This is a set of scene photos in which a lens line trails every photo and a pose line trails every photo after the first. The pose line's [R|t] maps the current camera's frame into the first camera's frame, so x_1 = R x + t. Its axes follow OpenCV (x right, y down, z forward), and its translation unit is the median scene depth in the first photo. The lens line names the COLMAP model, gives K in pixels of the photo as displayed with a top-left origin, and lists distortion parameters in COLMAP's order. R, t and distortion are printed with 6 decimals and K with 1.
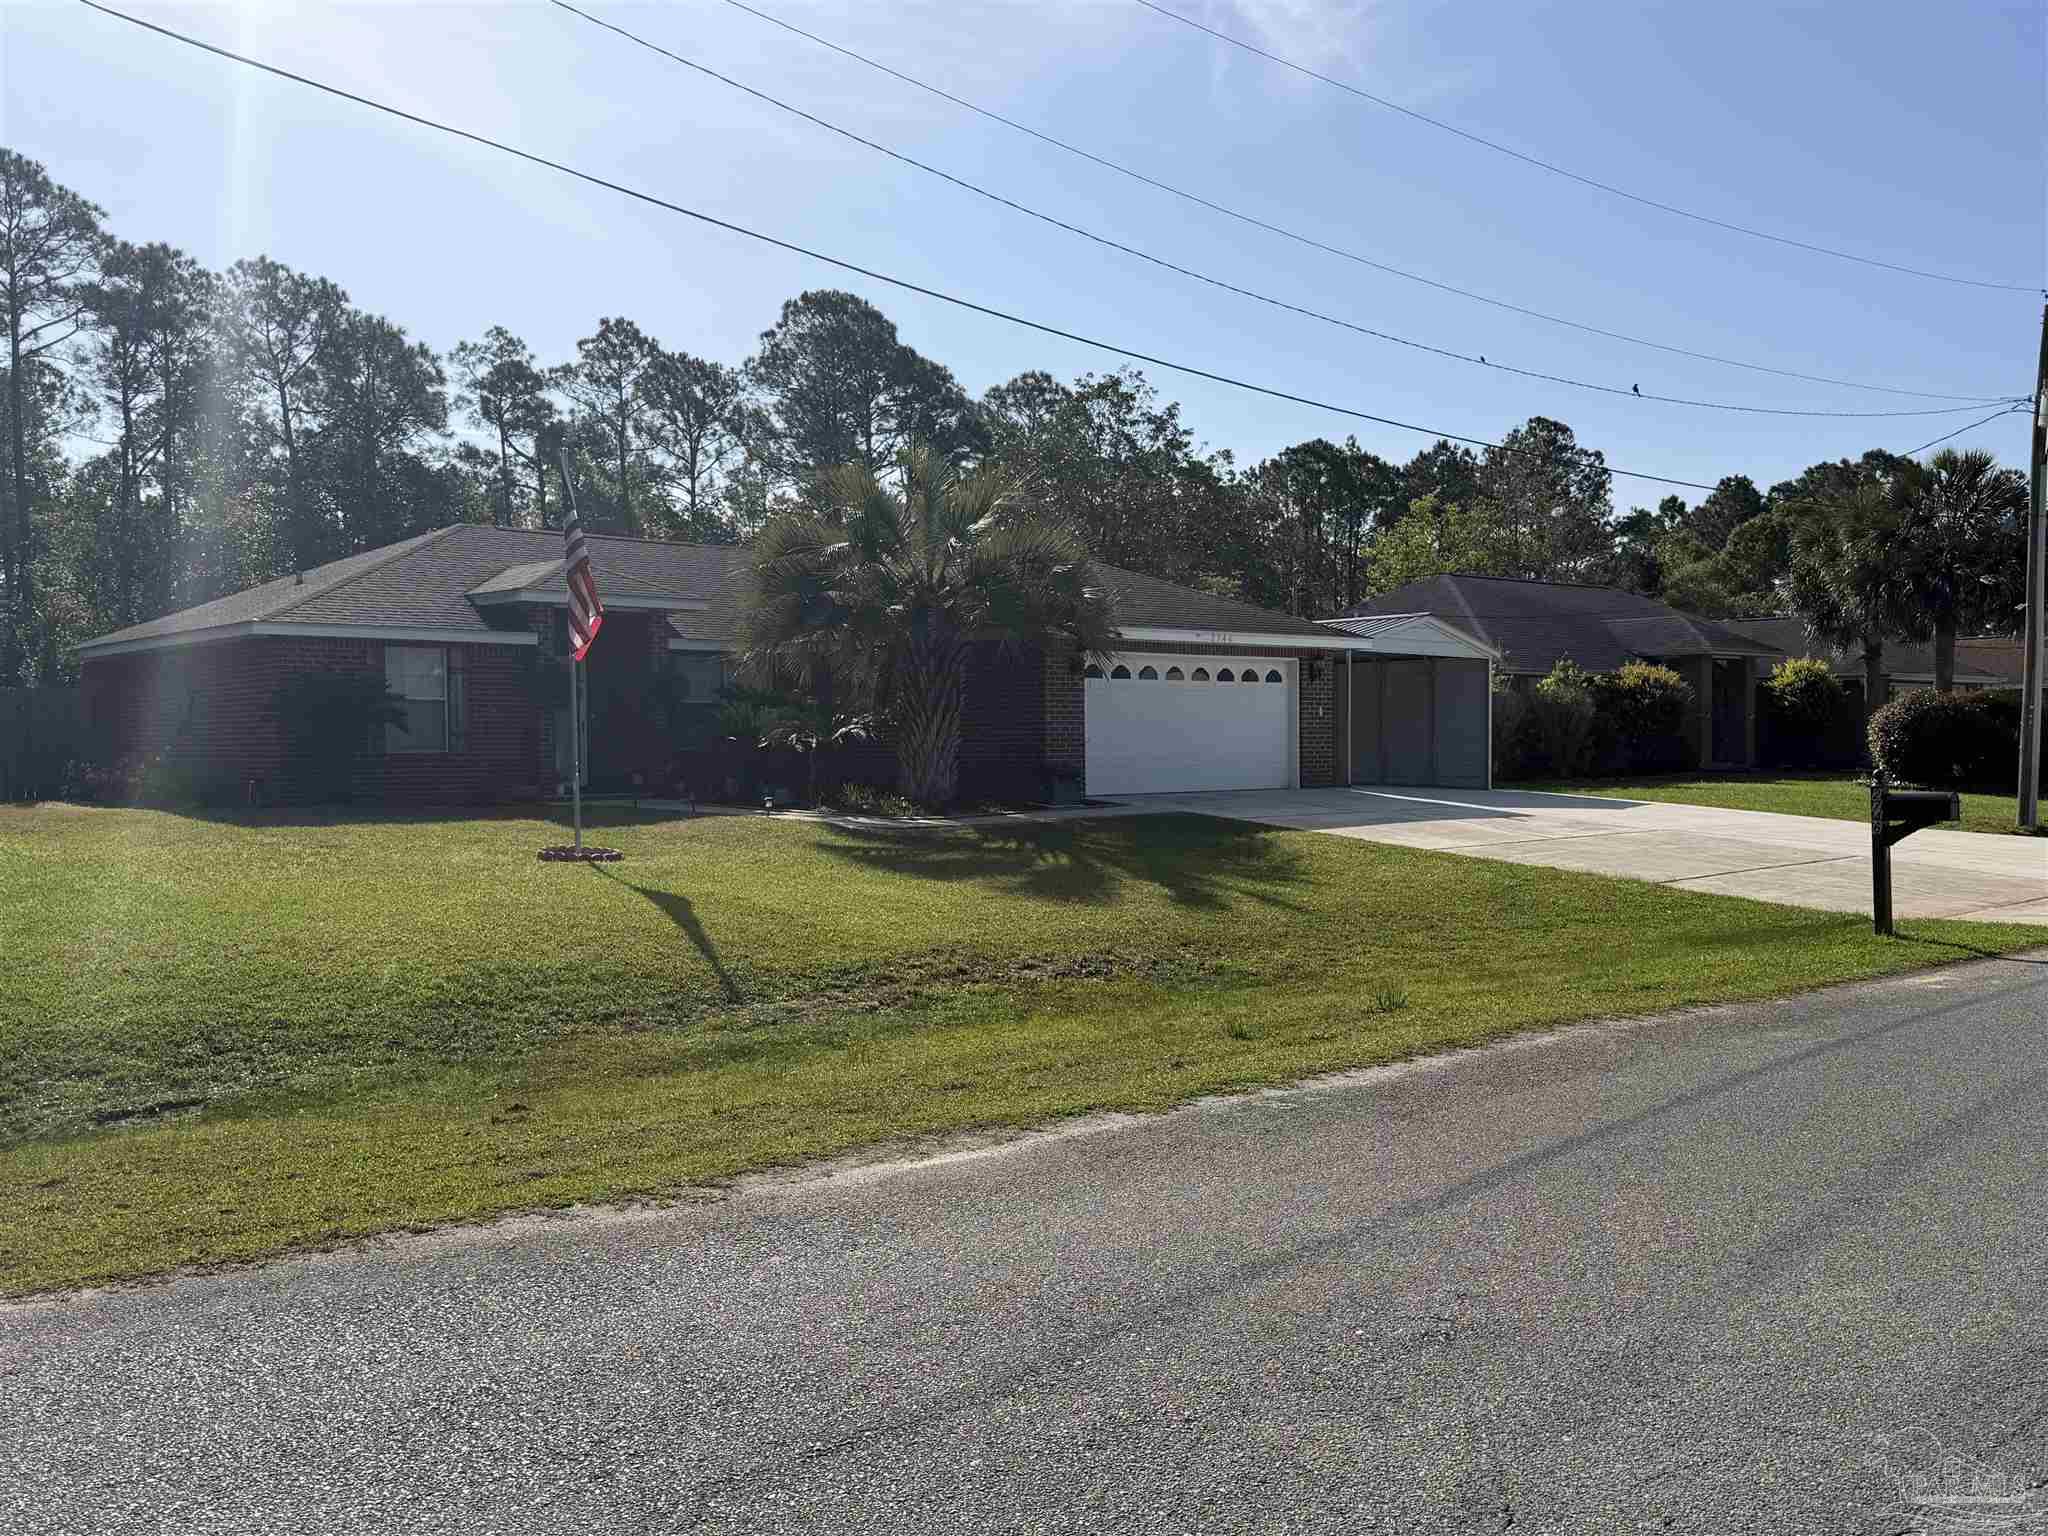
lens RADIAL K [[1747.8, 0, 1024.0], [0, 1747.8, 768.0], [0, 0, 1]] dist [0.161164, -0.310246]
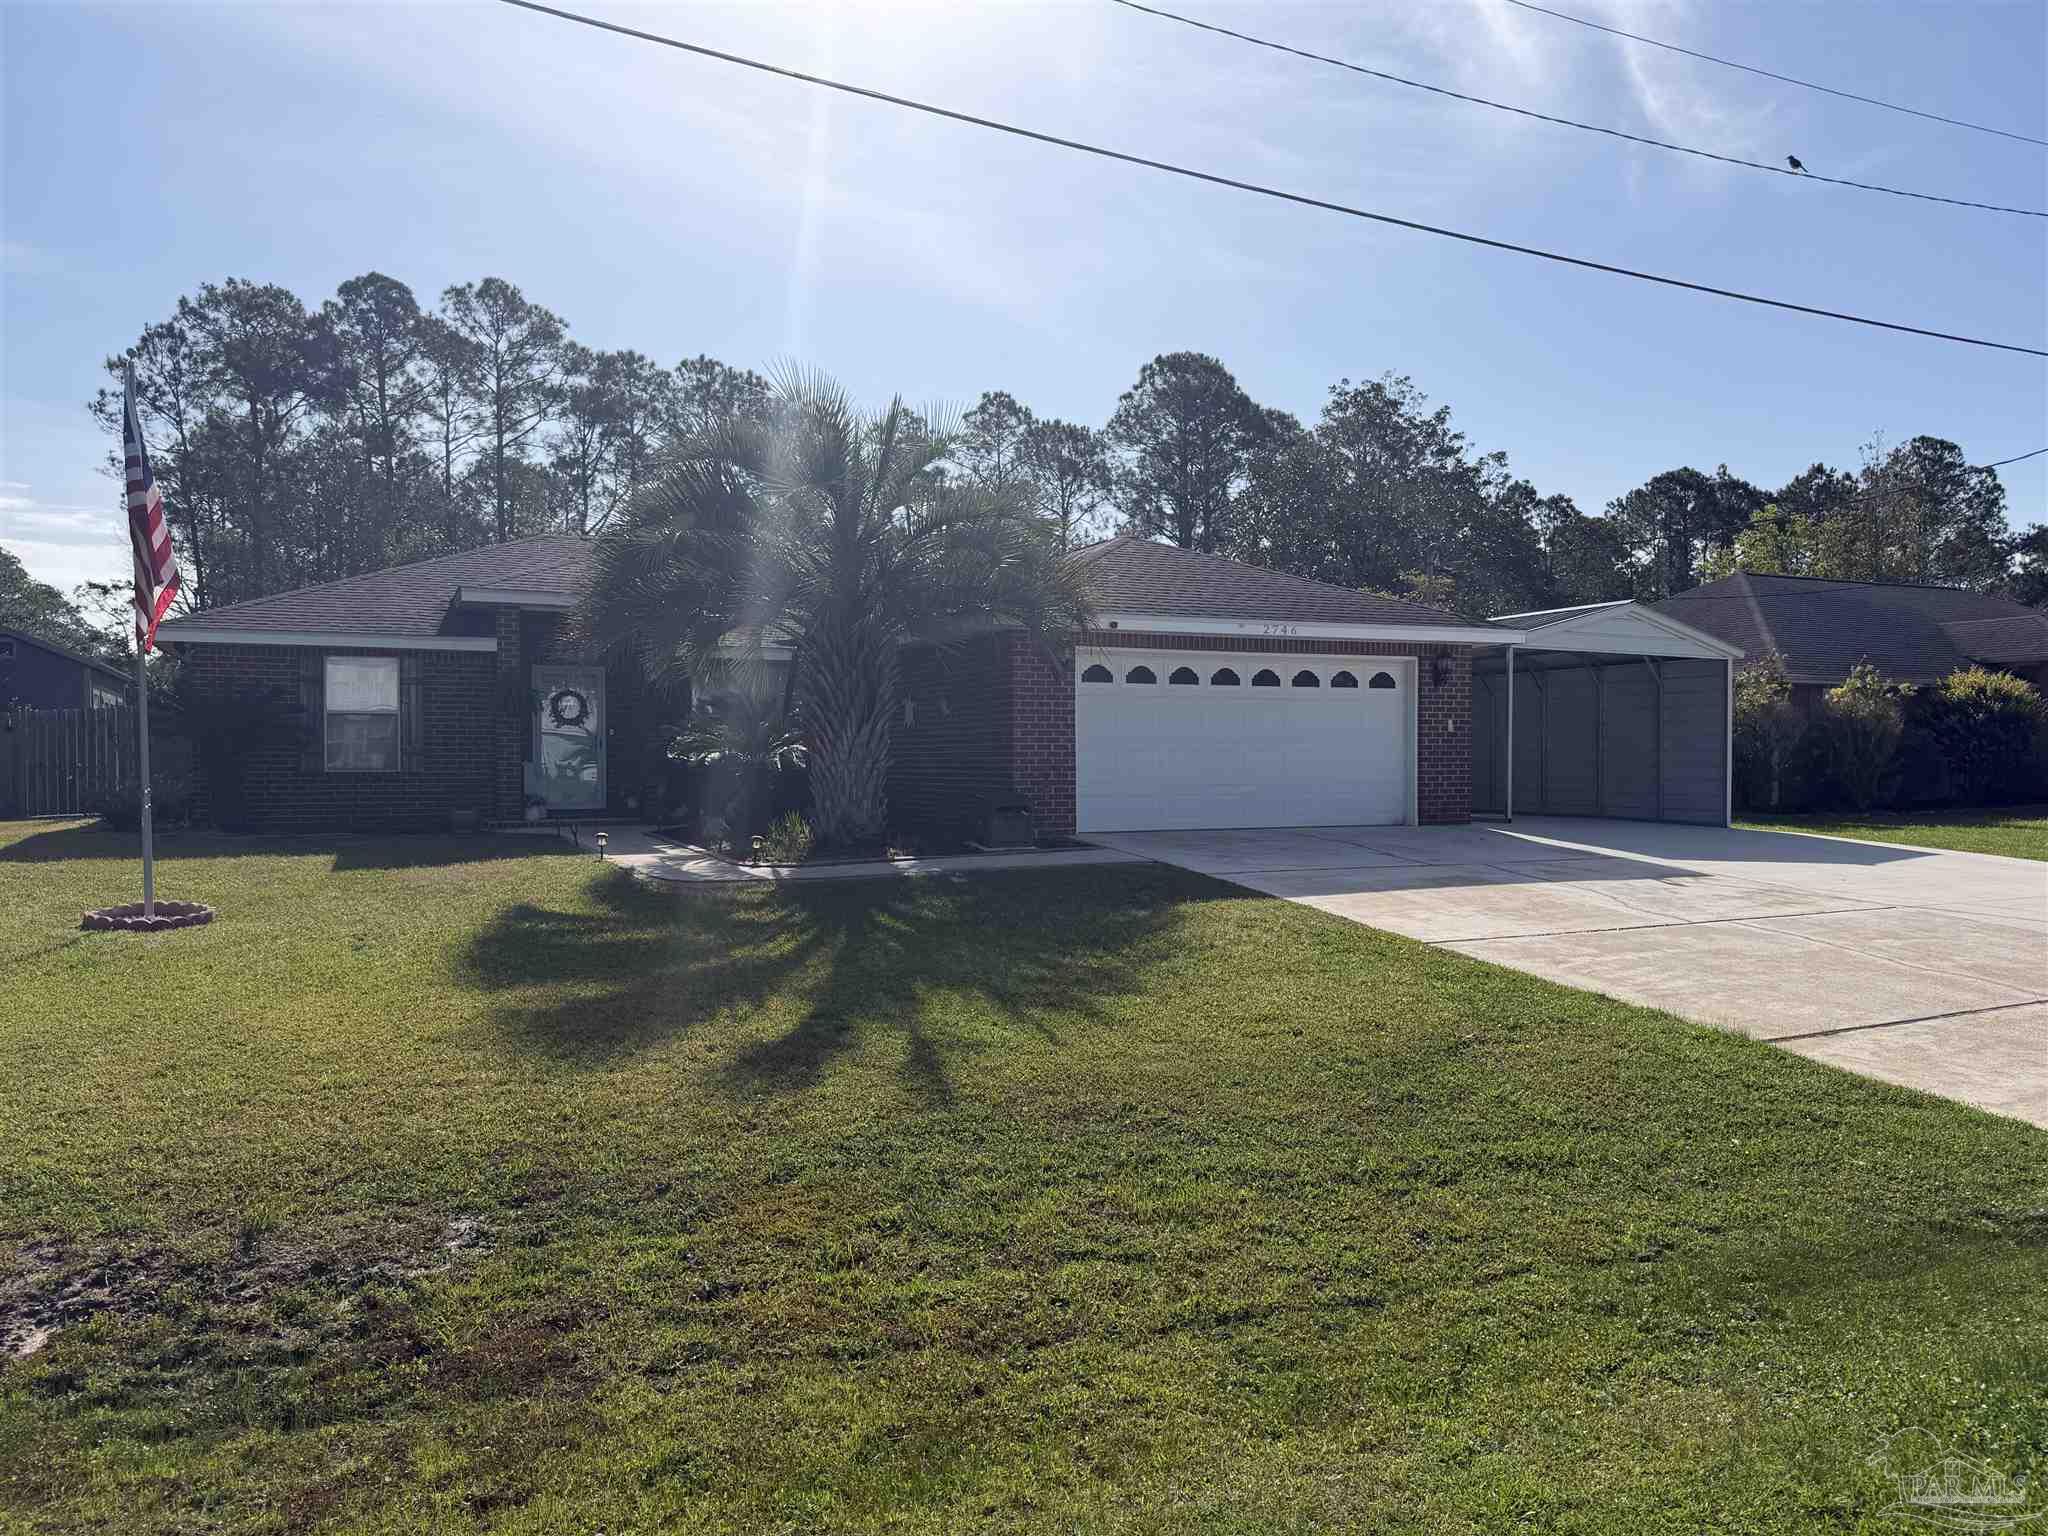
lens RADIAL K [[1421.4, 0, 1031.4], [0, 1421.4, 775.5], [0, 0, 1]] dist [0.074197, -0.096192]
pose [[0.958564, 0.008591, -0.284747, 0.161379], [-0.009463, 0.999954, -0.001686, -0.007013], [0.284719, 0.004311, 0.958601, 0.322254]]
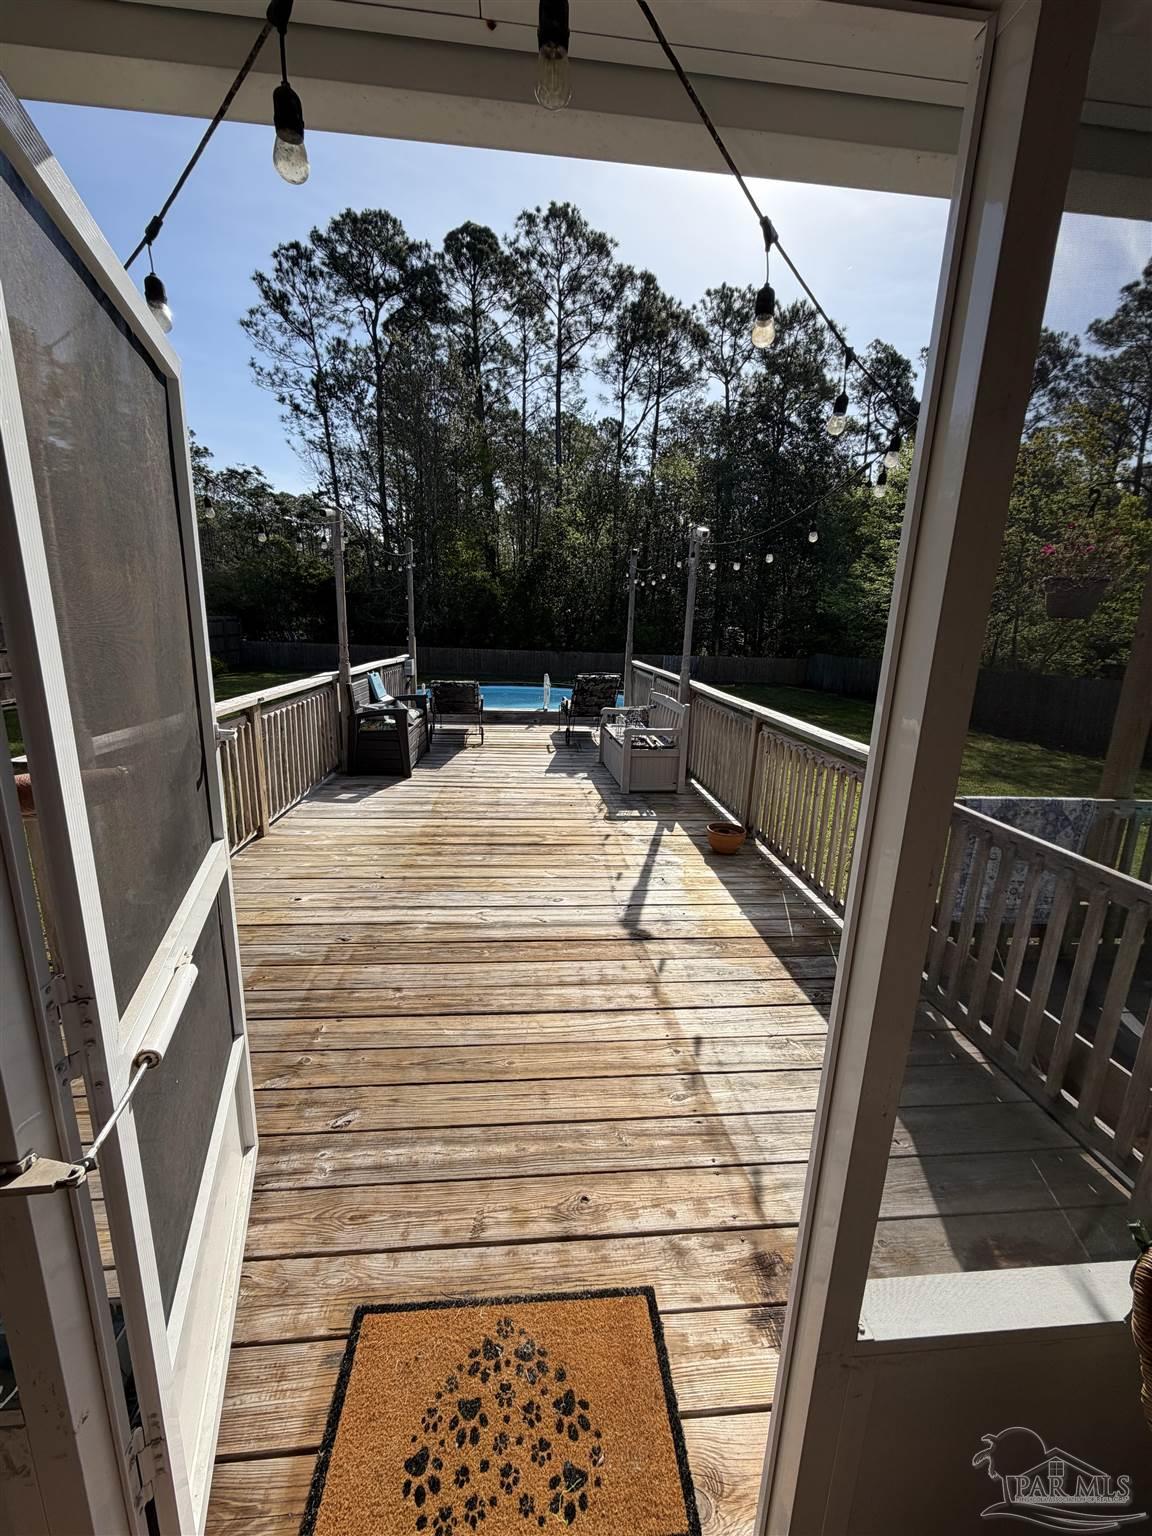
lens RADIAL K [[608.3, 0, 575.1], [0, 608.3, 760.5], [0, 0, 1]] dist [0.006470, -0.000012]
pose [[0.799522, 0.165422, -0.577409, -0.434680], [-0.050267, 0.976382, 0.210121, -0.027527], [0.598530, -0.138972, 0.788954, 1.202020]]
